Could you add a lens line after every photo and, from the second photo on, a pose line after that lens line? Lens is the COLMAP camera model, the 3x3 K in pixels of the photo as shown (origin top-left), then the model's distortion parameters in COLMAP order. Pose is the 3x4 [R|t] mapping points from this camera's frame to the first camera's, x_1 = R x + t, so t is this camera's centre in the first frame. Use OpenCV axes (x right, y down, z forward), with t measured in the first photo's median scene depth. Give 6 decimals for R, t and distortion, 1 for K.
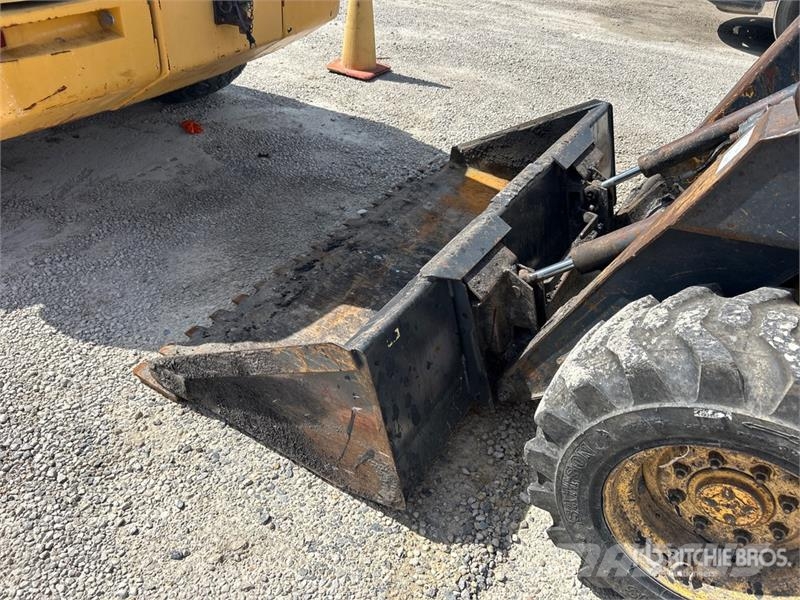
lens RADIAL K [[606.8, 0, 395.0], [0, 606.8, 300.5], [0, 0, 1]] dist [0.051405, -0.060051]
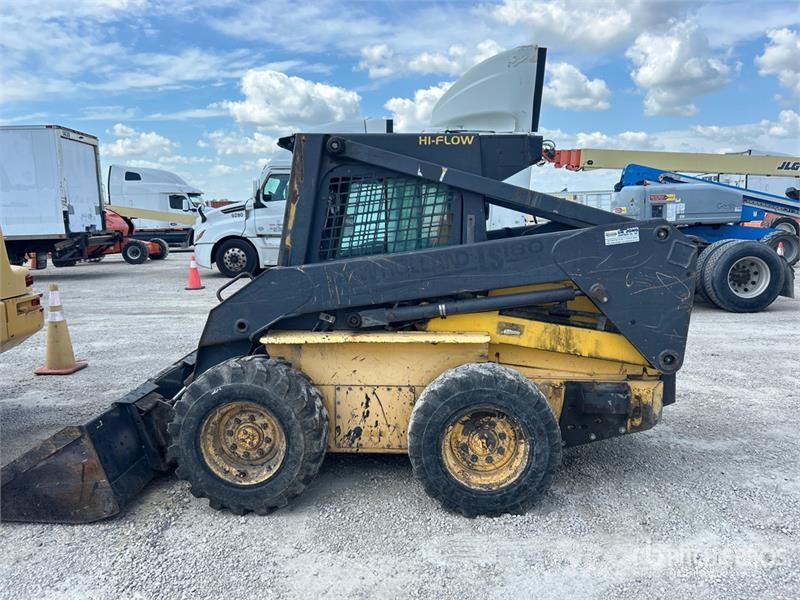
lens RADIAL K [[606.8, 0, 403.9], [0, 606.8, 283.0], [0, 0, 1]] dist [0.051405, -0.060051]
pose [[0.875036, -0.138909, 0.463698, 0.004437], [0.350096, 0.843152, -0.408078, 0.848950], [-0.334282, 0.519422, 0.786420, -1.286206]]
